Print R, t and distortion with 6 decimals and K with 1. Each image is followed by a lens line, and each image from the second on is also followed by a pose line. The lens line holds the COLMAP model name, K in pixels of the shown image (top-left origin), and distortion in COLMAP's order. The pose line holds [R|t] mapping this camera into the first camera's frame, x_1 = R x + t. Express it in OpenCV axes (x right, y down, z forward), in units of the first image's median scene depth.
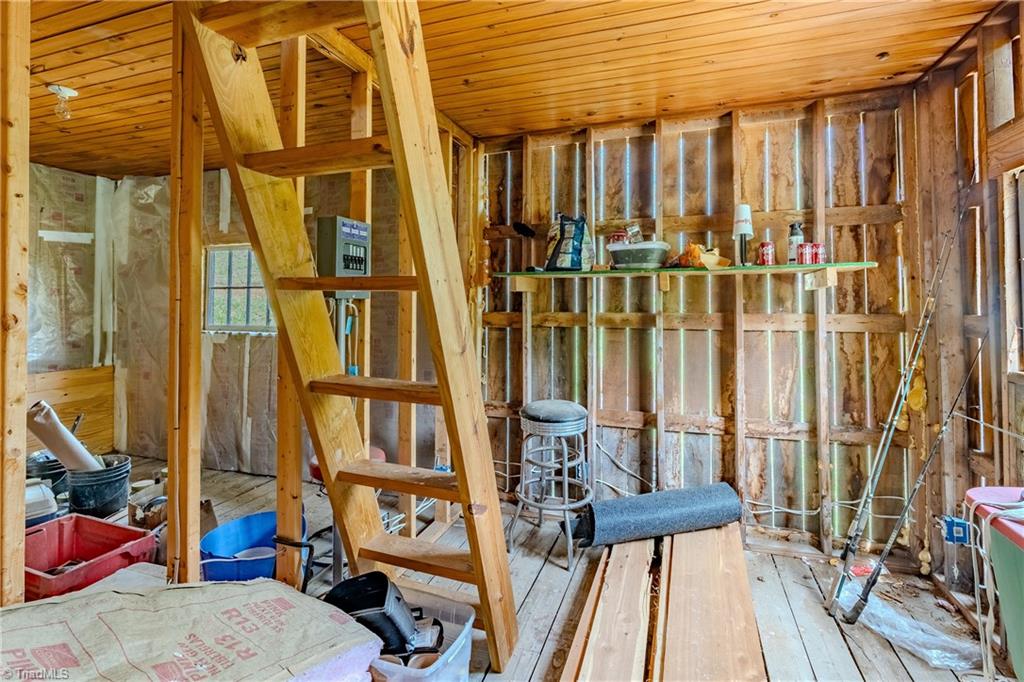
lens RADIAL K [[480.2, 0, 515.5], [0, 480.2, 297.7], [0, 0, 1]] dist [-0.003493, 0.001632]
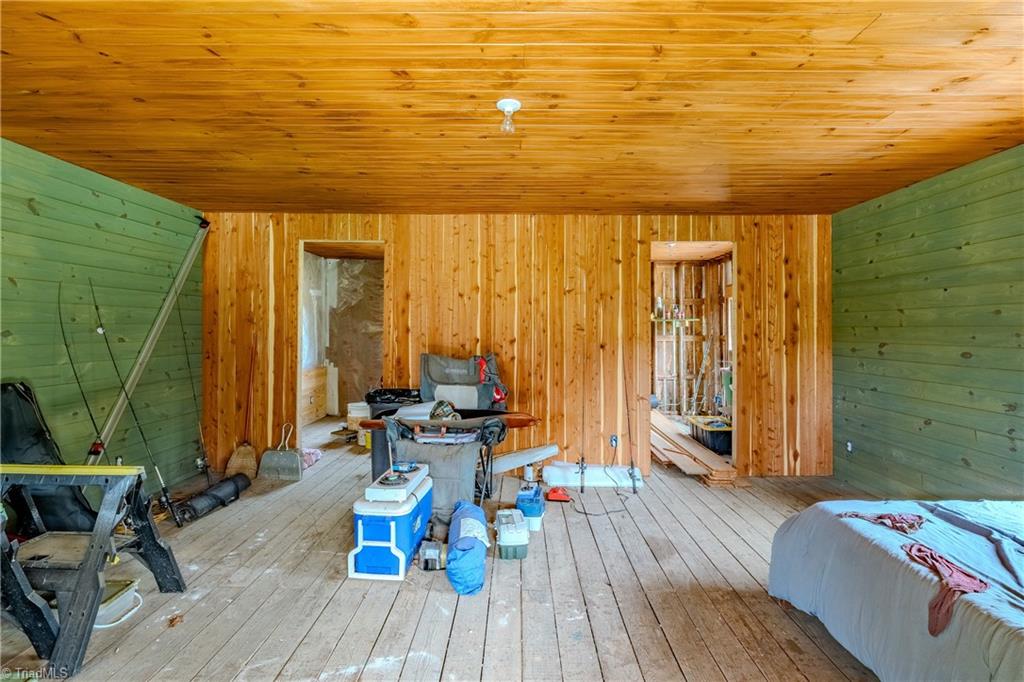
lens RADIAL K [[480.2, 0, 517.4], [0, 480.2, 332.7], [0, 0, 1]] dist [-0.003493, 0.001632]
pose [[0.948513, 0.006925, 0.316663, -1.229351], [-0.007878, 0.999967, 0.001728, 0.020573], [-0.316641, -0.004133, 0.948536, -1.452066]]
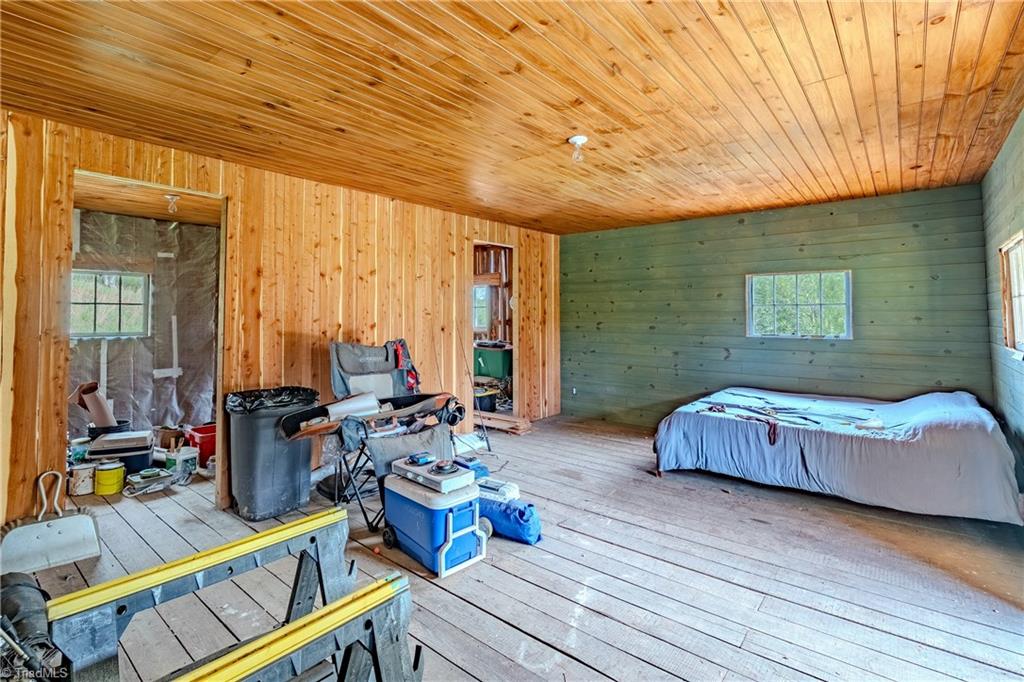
lens RADIAL K [[480.2, 0, 532.6], [0, 480.2, 309.9], [0, 0, 1]] dist [-0.003493, 0.001632]
pose [[0.338102, 0.015217, 0.940987, -2.643763], [-0.000001, 0.999869, -0.016169, 0.027065], [-0.941110, 0.005466, 0.338058, -0.499450]]
